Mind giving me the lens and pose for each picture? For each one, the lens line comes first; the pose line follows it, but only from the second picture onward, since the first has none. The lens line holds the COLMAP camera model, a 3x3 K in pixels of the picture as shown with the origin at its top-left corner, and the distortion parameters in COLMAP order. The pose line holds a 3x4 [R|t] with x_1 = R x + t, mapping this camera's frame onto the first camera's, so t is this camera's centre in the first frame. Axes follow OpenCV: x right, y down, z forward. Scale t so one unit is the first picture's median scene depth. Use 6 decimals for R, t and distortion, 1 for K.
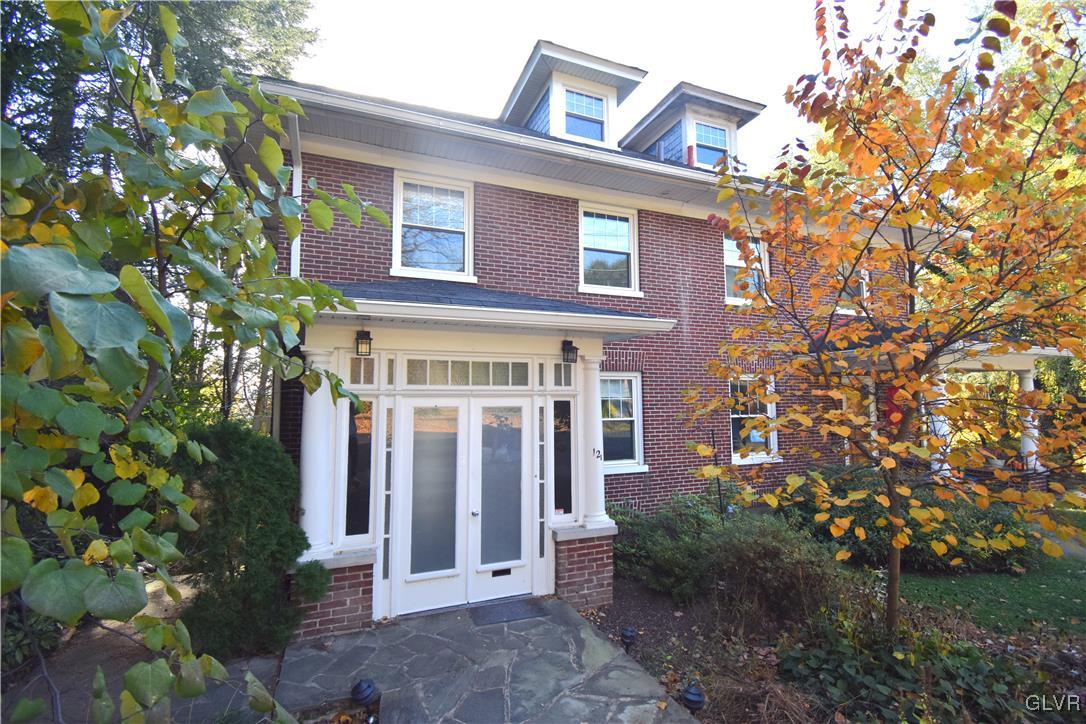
lens RADIAL K [[480.7, 0, 543.0], [0, 480.7, 362.0], [0, 0, 1]] dist [0.001577, -0.000112]
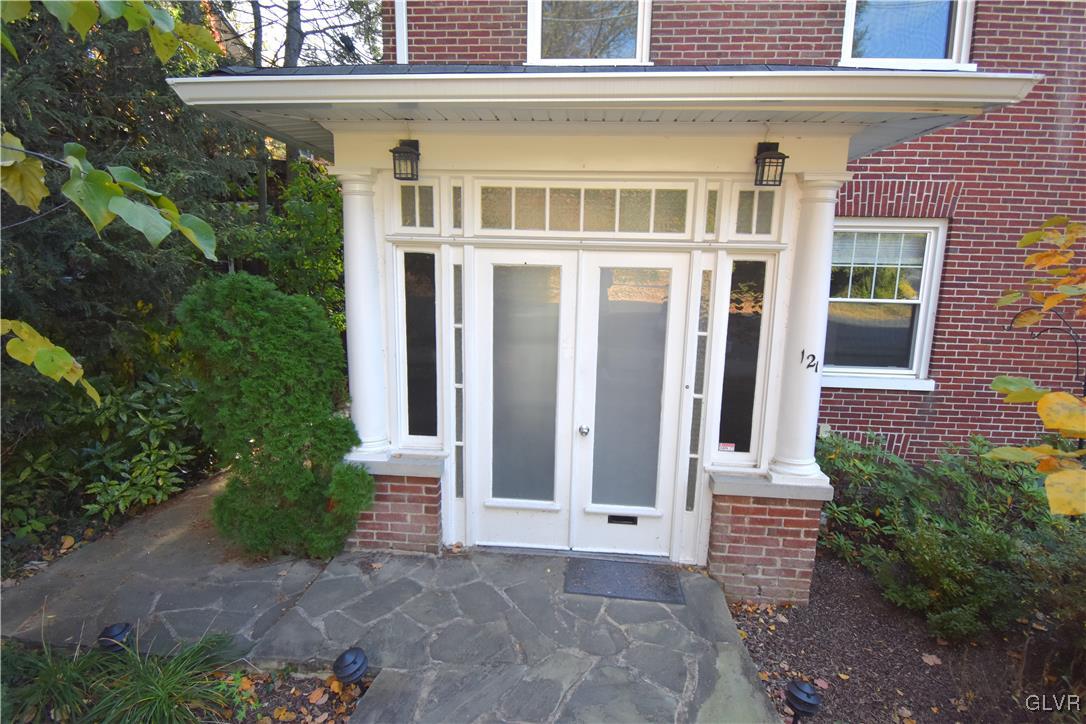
lens RADIAL K [[534.2, 0, 543.0], [0, 534.2, 362.0], [0, 0, 1]] dist [0.019572, -0.030250]
pose [[0.895598, 0.102813, -0.432820, 0.108370], [0.007450, 0.969325, 0.245671, 0.041038], [0.444801, -0.223247, 0.867360, 0.340218]]
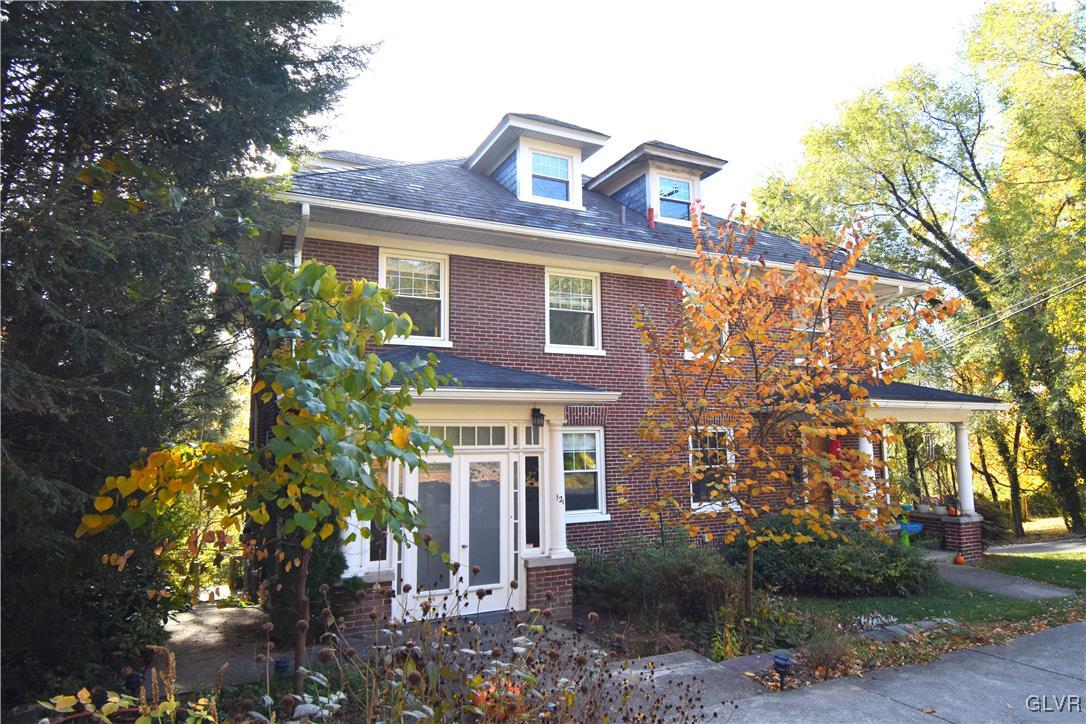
lens RADIAL K [[689.5, 0, 543.0], [0, 689.5, 362.0], [0, 0, 1]] dist [0.000018, -0.000294]
pose [[0.997398, 0.002005, 0.072057, -0.062468], [0.000889, 0.999195, -0.040115, -0.095619], [-0.072080, 0.040075, 0.996593, -0.819716]]
